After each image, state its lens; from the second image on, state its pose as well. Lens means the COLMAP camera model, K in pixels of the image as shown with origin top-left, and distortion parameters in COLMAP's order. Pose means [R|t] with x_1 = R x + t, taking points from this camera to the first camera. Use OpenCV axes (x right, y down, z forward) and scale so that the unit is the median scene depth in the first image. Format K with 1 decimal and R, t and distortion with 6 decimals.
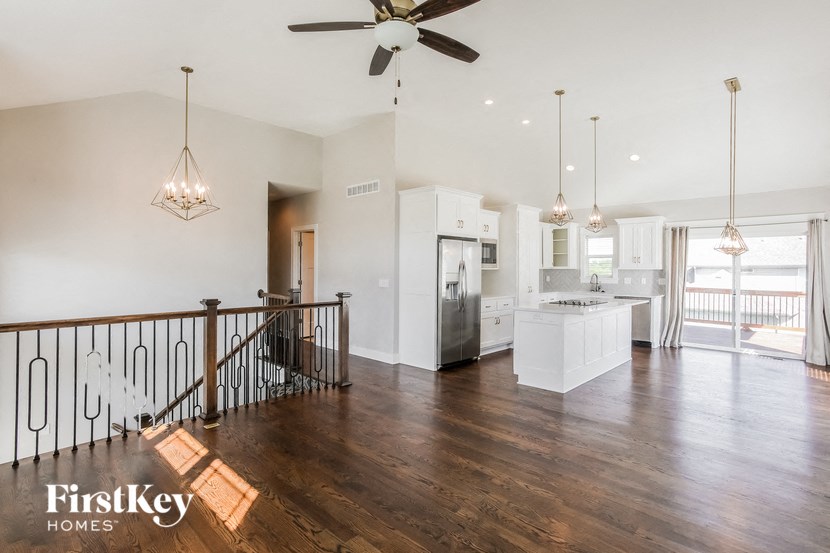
lens RADIAL K [[405.4, 0, 415.2], [0, 405.4, 270.2], [0, 0, 1]] dist [0.000814, 0.001932]
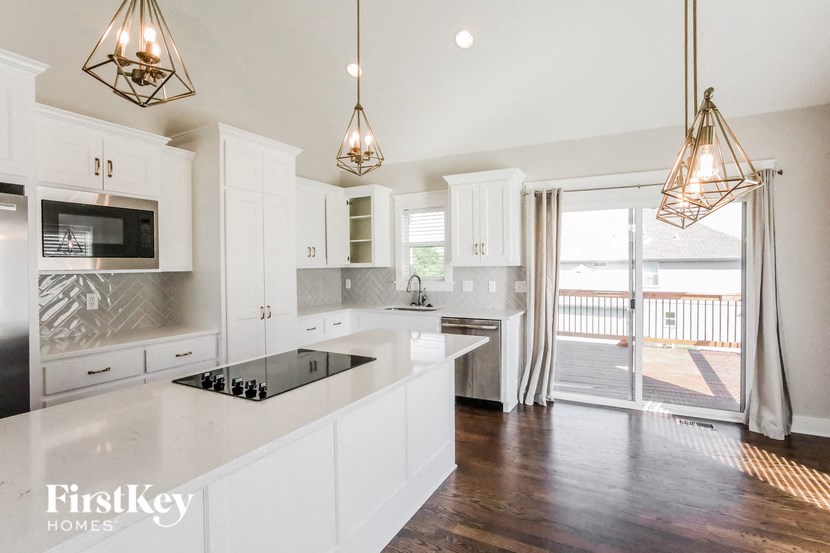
lens RADIAL K [[405.4, 0, 415.5], [0, 405.4, 274.3], [0, 0, 1]] dist [0.000814, 0.001932]
pose [[0.966433, -0.019410, 0.256186, 0.324607], [0.014993, 0.999704, 0.019182, -0.003183], [-0.256482, -0.014697, 0.966437, 0.494889]]
